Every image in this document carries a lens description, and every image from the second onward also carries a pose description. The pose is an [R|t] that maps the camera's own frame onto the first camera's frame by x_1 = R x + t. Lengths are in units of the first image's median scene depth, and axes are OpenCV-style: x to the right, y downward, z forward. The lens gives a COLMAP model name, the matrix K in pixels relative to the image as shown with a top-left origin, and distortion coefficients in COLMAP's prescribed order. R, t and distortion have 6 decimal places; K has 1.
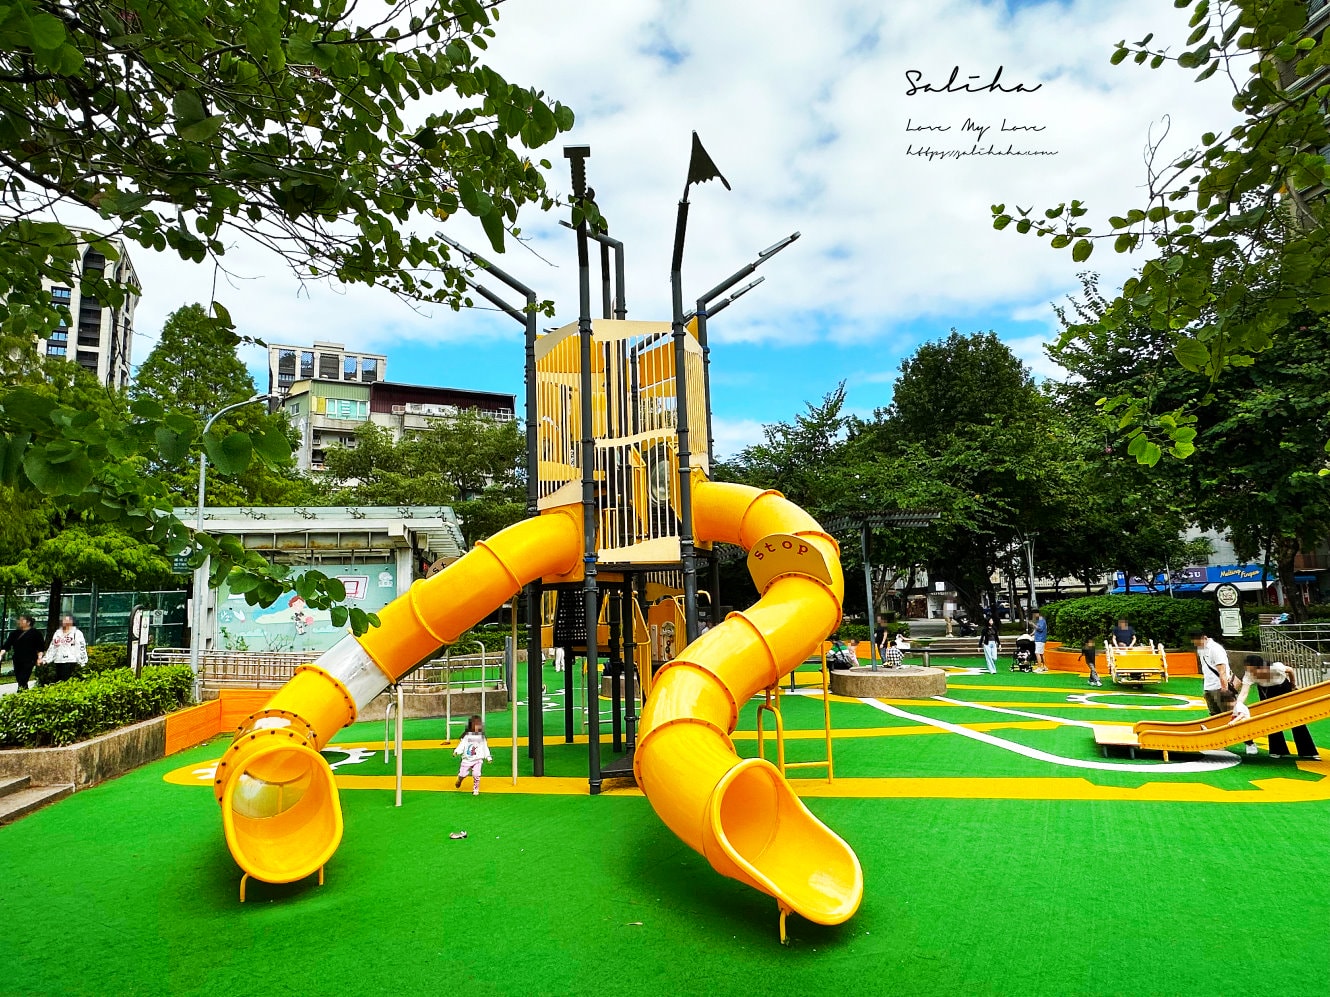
lens RADIAL K [[800.1, 0, 664.4], [0, 800.1, 494.2], [0, 0, 1]] dist [0.003610, -0.001838]
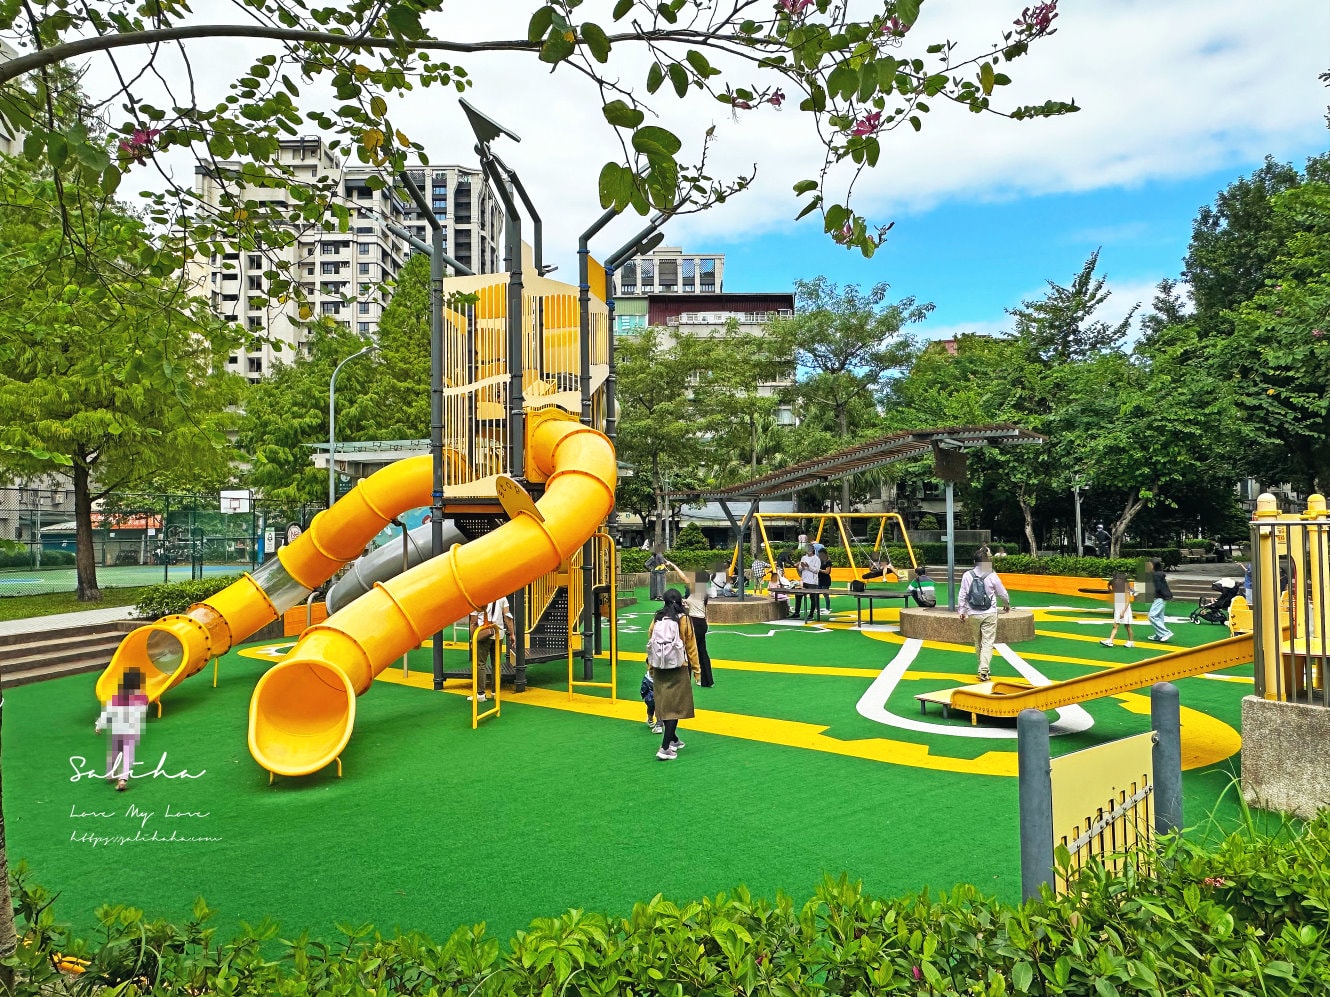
lens RADIAL K [[925.1, 0, 670.8], [0, 925.1, 499.6], [0, 0, 1]] dist [0.005716, -0.002911]
pose [[0.883912, 0.008355, -0.467578, 0.277426], [0.046110, 0.993411, 0.104918, -0.012298], [0.465374, -0.114298, 0.877703, -0.008279]]
